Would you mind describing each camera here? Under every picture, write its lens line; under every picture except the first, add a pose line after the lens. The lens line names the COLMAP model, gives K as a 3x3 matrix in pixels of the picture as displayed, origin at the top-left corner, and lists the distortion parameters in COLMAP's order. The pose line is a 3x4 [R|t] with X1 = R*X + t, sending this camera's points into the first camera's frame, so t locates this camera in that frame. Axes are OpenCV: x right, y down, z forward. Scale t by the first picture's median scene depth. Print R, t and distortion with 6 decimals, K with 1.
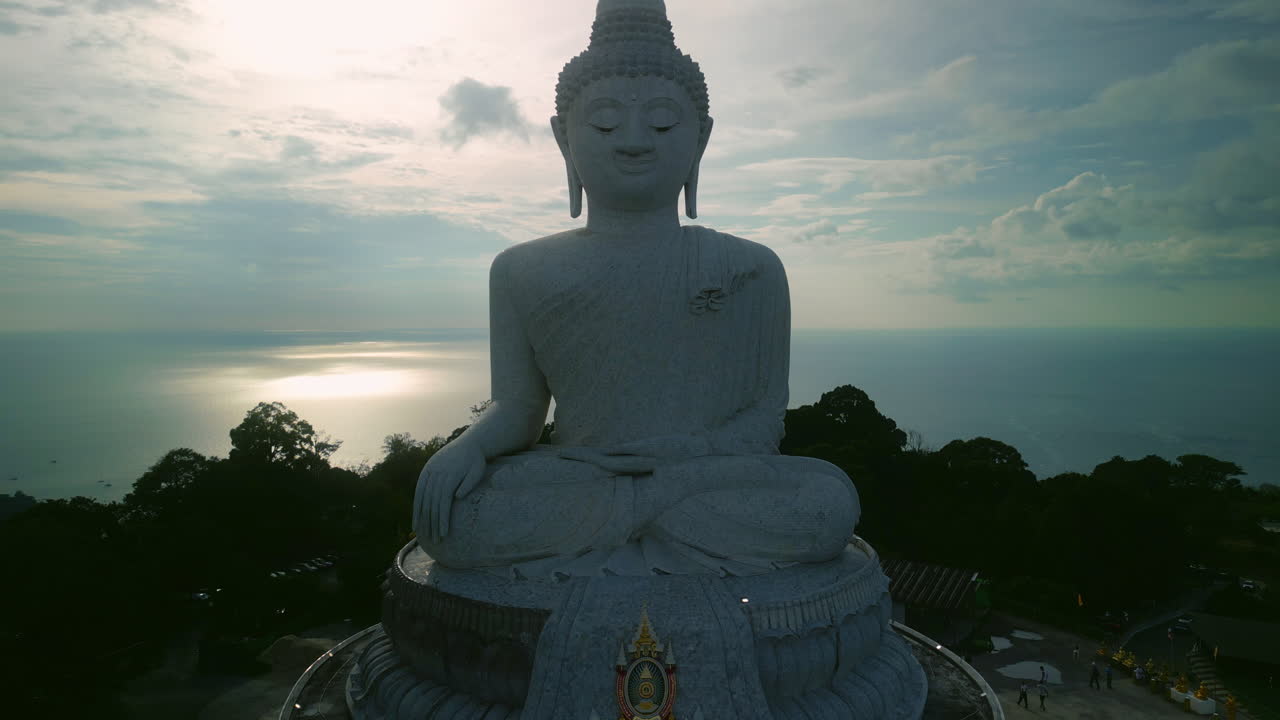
lens RADIAL K [[887.7, 0, 645.5], [0, 887.7, 356.6], [0, 0, 1]] dist [0.002880, -0.004898]
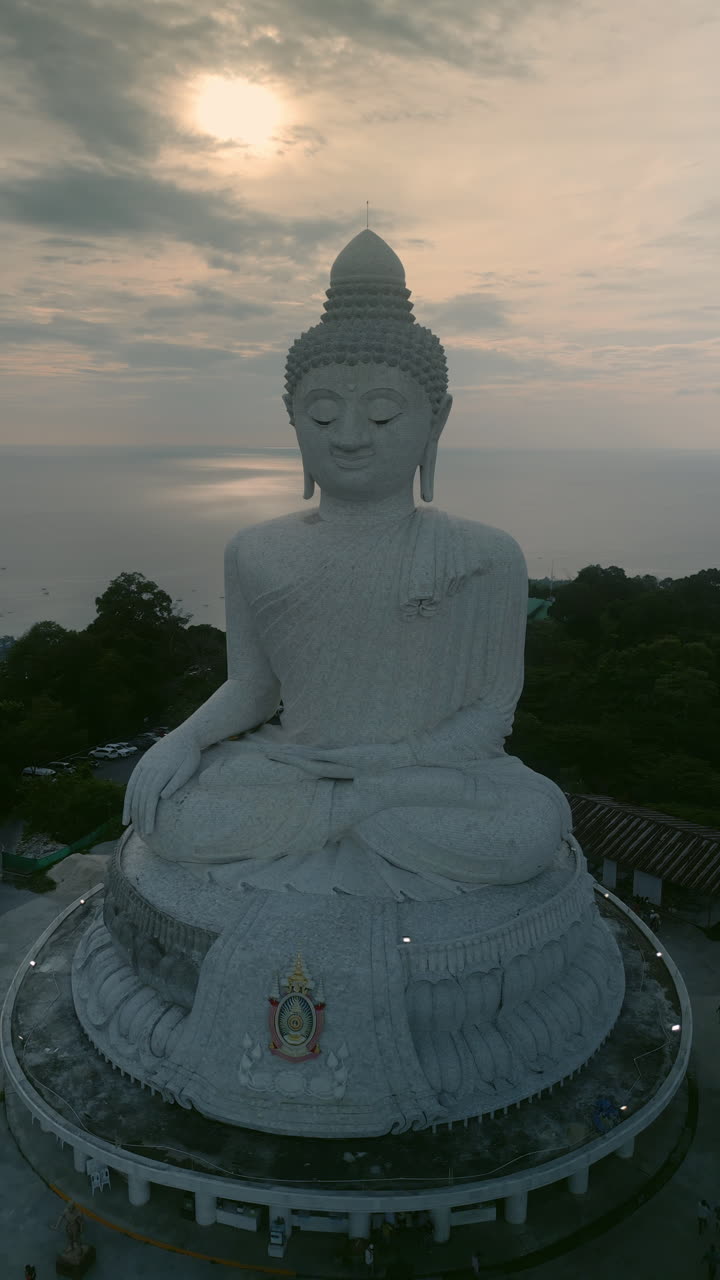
lens RADIAL K [[887.7, 0, 365.5], [0, 887.7, 636.0], [0, 0, 1]] dist [0.002880, -0.004898]
pose [[0.983621, 0.046370, -0.174181, 0.187487], [-0.019940, 0.988404, 0.150530, -0.182152], [0.179141, -0.144591, 0.973140, 0.044272]]
